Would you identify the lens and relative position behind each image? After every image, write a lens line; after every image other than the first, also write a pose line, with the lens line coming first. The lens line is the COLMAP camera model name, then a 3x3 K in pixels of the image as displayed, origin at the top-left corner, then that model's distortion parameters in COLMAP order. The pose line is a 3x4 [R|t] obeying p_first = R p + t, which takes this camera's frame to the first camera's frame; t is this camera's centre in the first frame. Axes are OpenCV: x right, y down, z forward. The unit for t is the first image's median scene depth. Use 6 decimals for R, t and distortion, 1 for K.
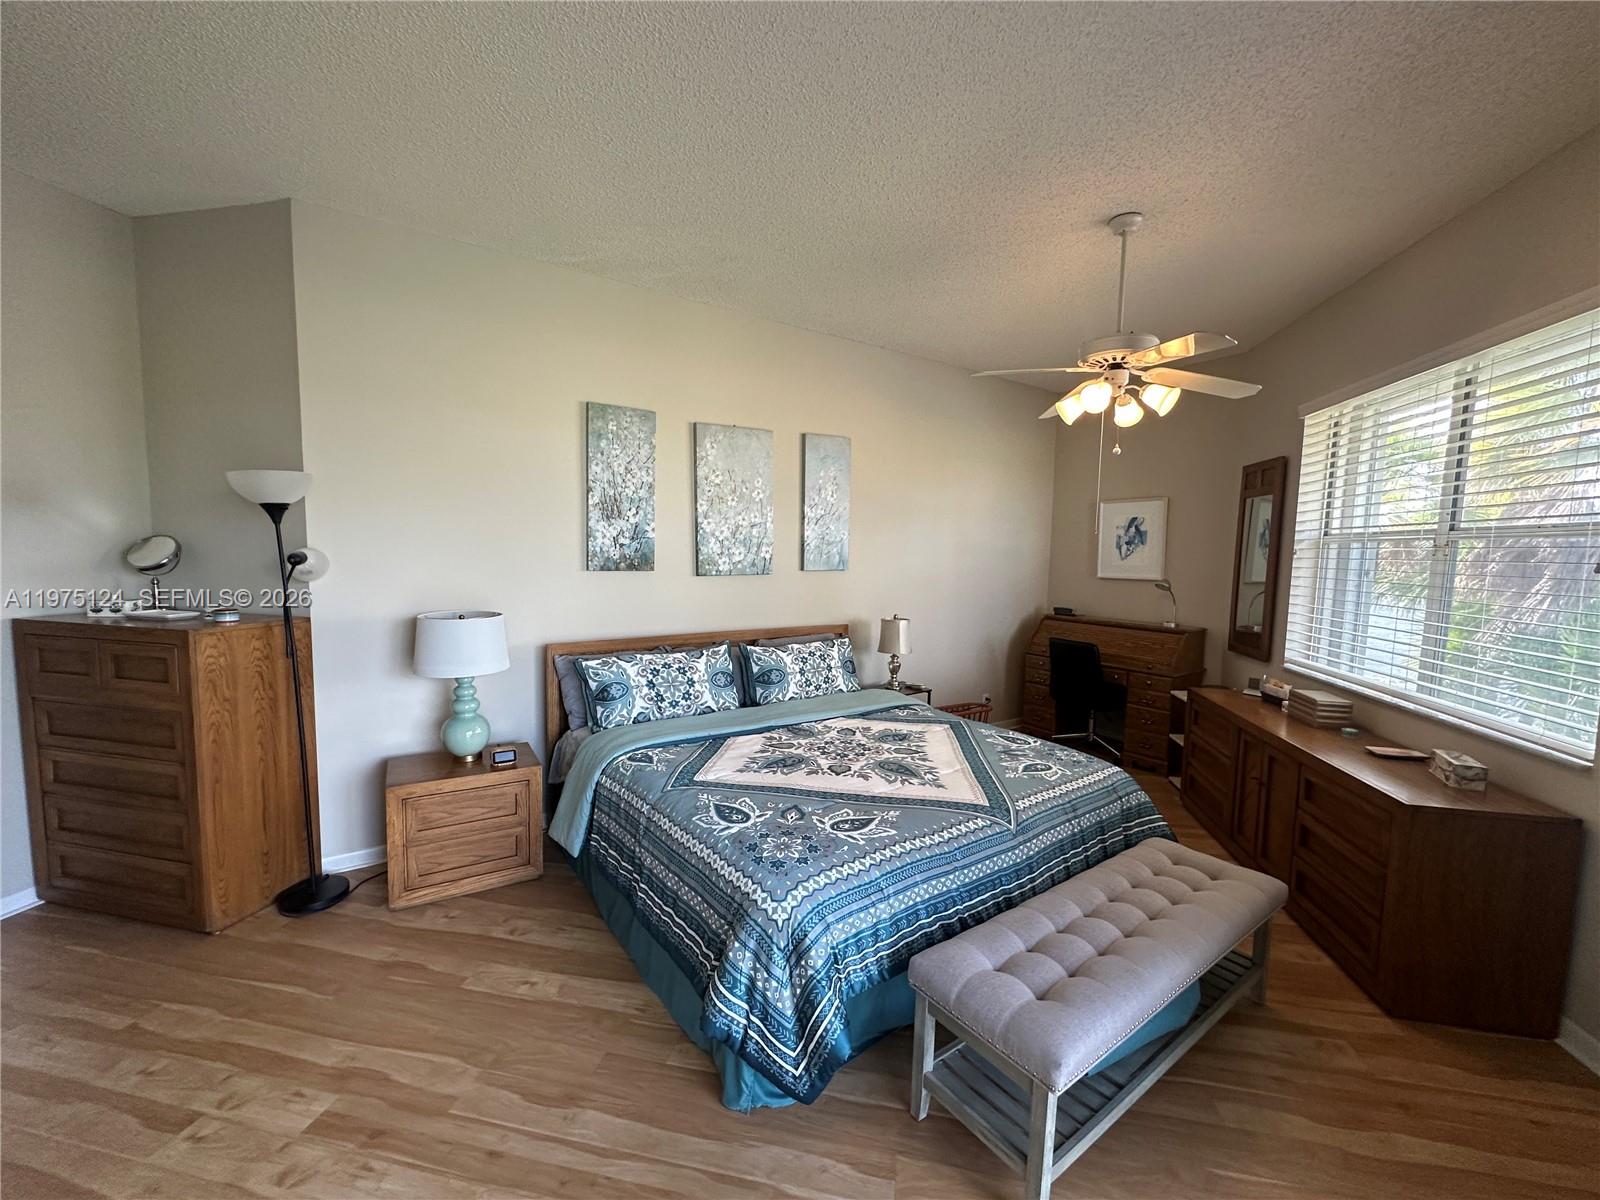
lens RADIAL K [[639.8, 0, 800.0], [0, 639.8, 600.0], [0, 0, 1]] dist [-0.001829, -0.000124]
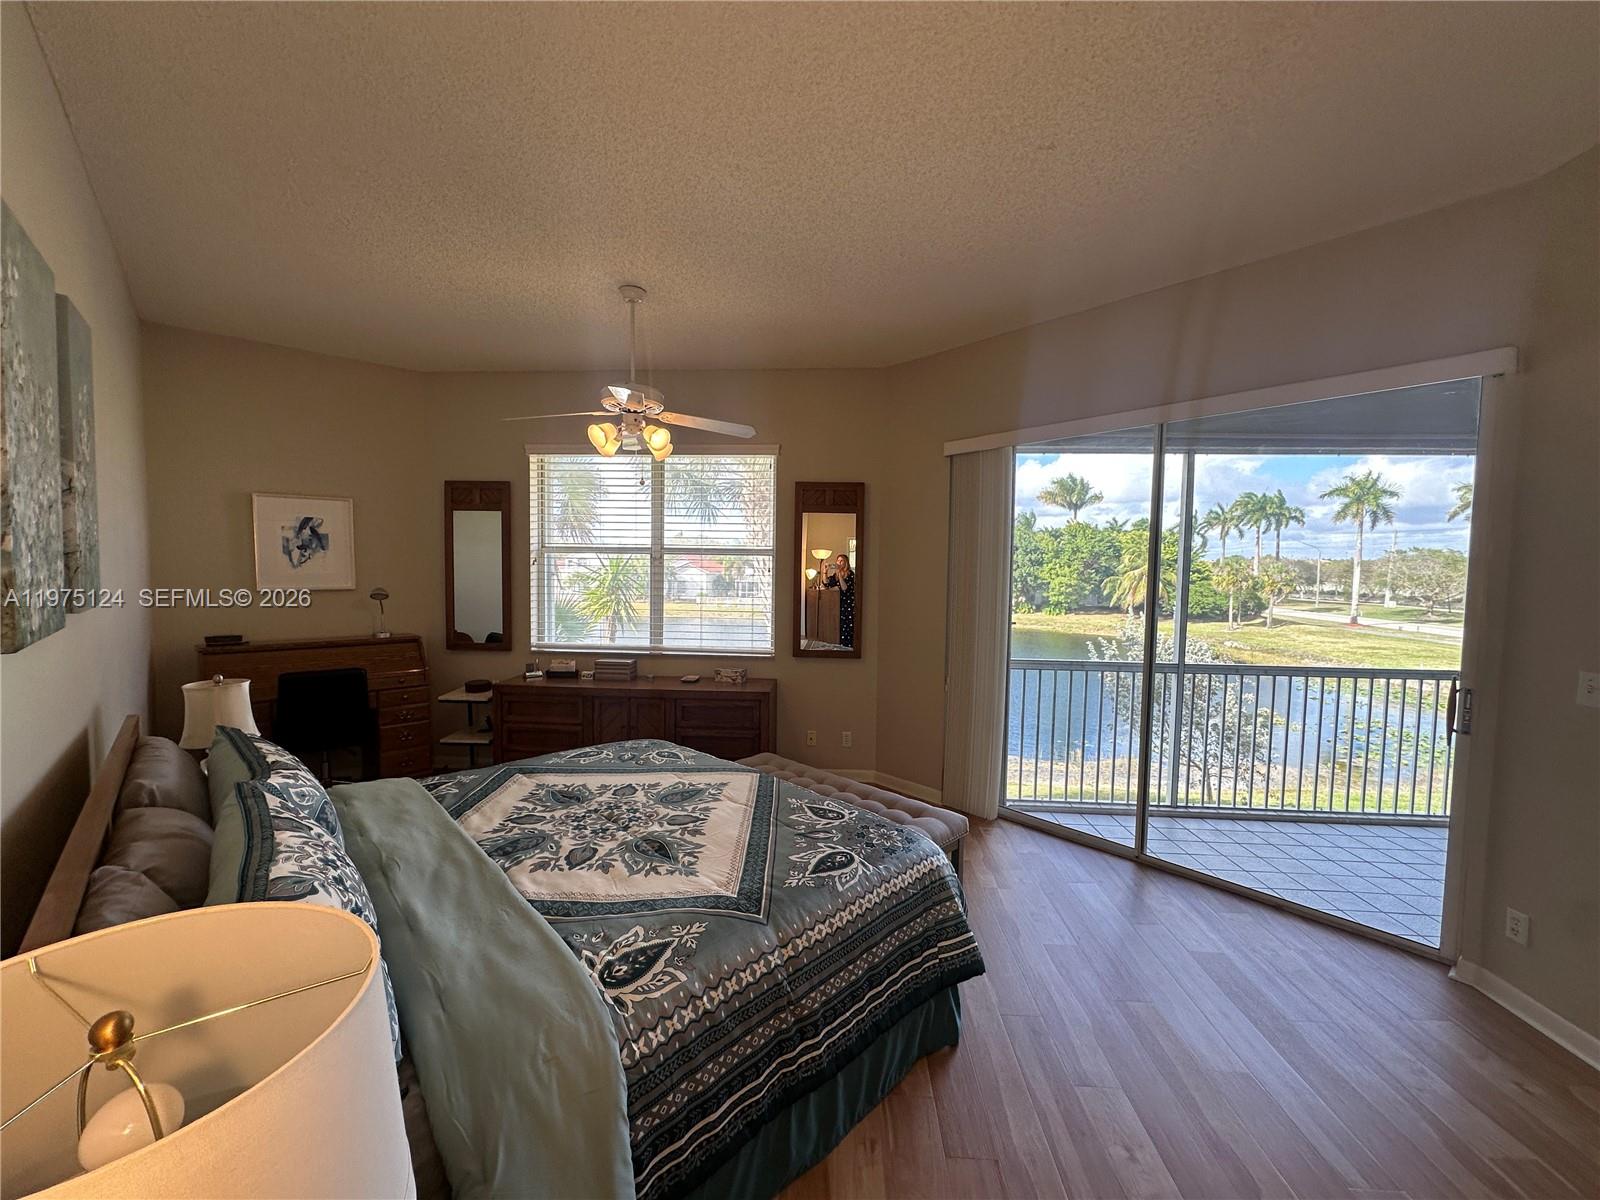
lens RADIAL K [[636.7, 0, 800.0], [0, 636.7, 600.0], [0, 0, 1]] dist [-0.001862, 0.000029]
pose [[-0.145571, -0.074484, 0.986540, -0.674811], [0.061201, 0.994574, 0.084121, -0.084356], [-0.987453, 0.072623, -0.140222, 0.792343]]
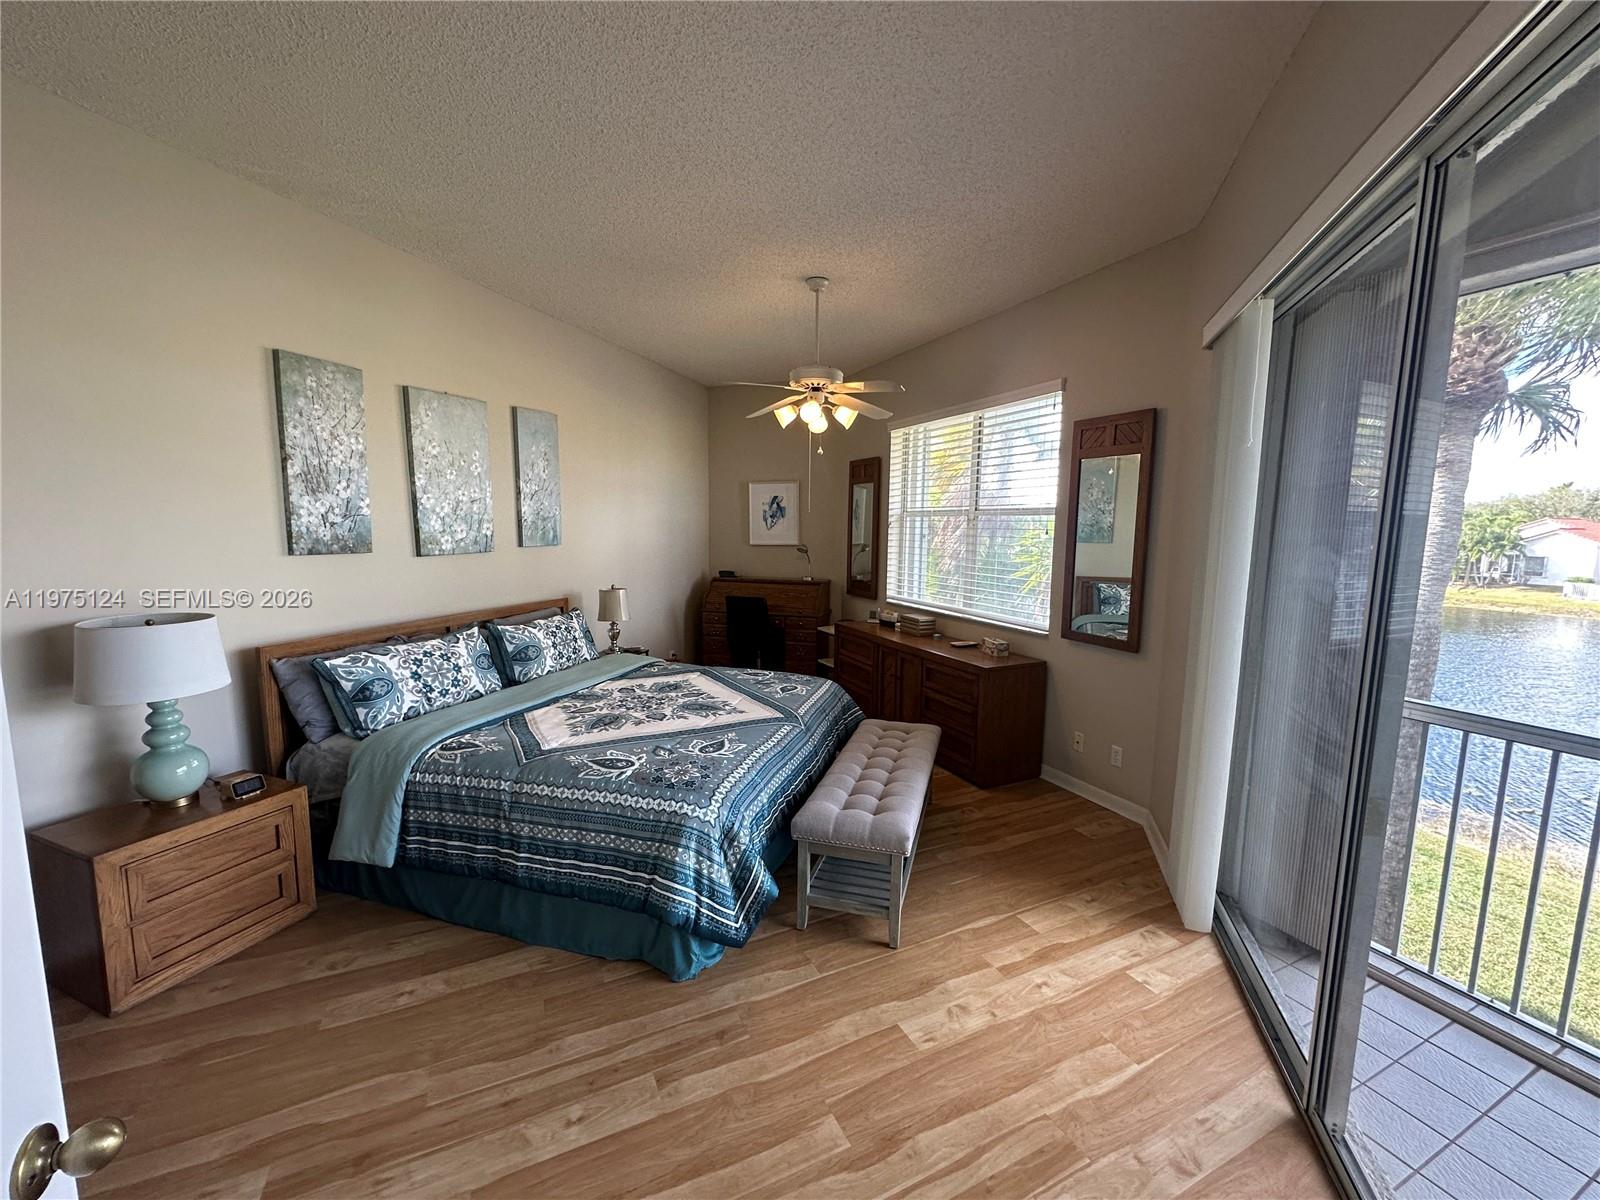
lens RADIAL K [[636.7, 0, 800.0], [0, 636.7, 600.0], [0, 0, 1]] dist [-0.001862, 0.000029]
pose [[0.797983, -0.082789, 0.596967, -0.339915], [0.054585, 0.996377, 0.065216, -0.006662], [-0.600203, -0.019456, 0.799611, -0.065344]]
